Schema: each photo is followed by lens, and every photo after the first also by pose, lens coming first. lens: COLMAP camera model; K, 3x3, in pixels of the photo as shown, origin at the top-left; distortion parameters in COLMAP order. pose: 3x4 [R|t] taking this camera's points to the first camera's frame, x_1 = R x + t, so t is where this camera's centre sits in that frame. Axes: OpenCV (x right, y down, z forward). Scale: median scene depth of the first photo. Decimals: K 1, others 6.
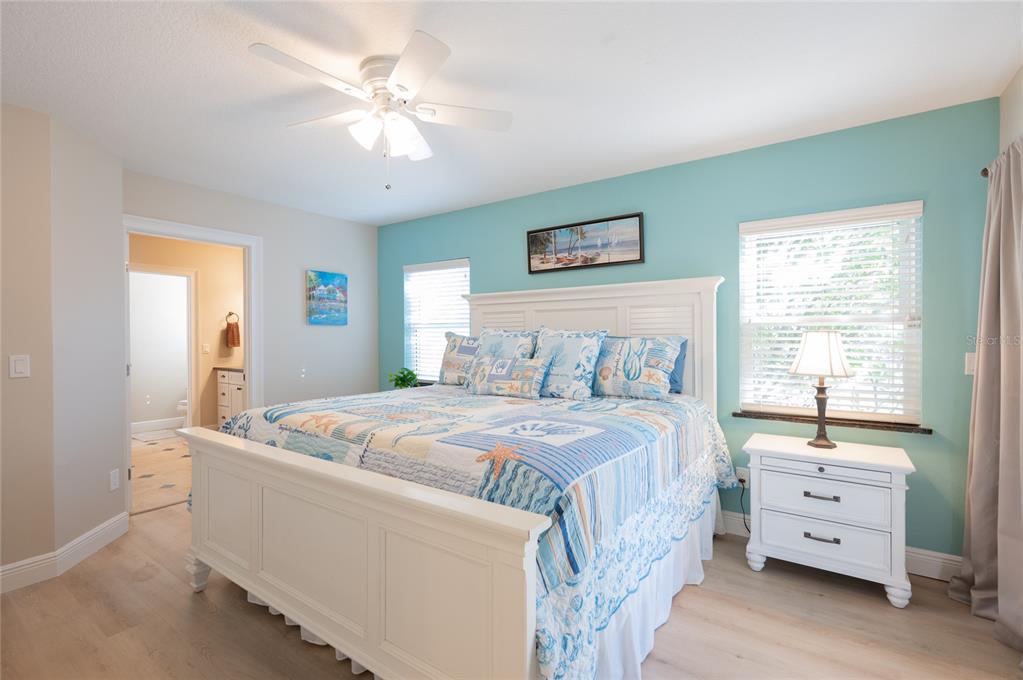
lens RADIAL K [[451.9, 0, 519.6], [0, 451.9, 337.3], [0, 0, 1]] dist [0.002369, -0.000159]
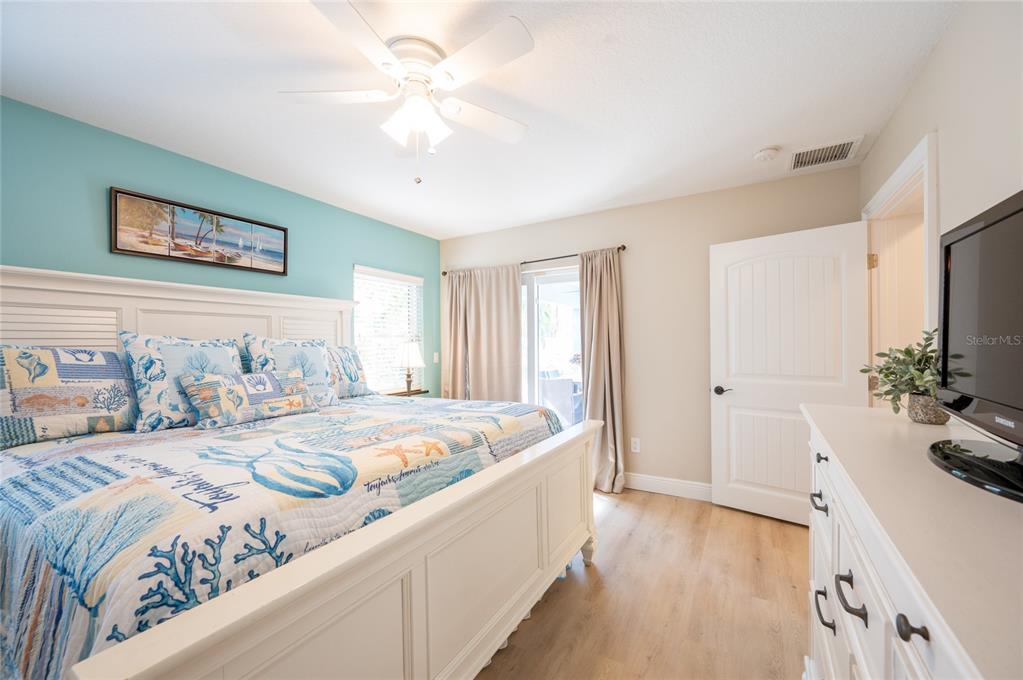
lens RADIAL K [[399.9, 0, 514.5], [0, 399.9, 345.3], [0, 0, 1]] dist [0.002757, 0.000160]
pose [[-0.065462, 0.003416, 0.997849, -0.901735], [0.016668, 0.999858, -0.002330, 0.008660], [-0.997716, 0.016479, -0.065509, 0.695763]]
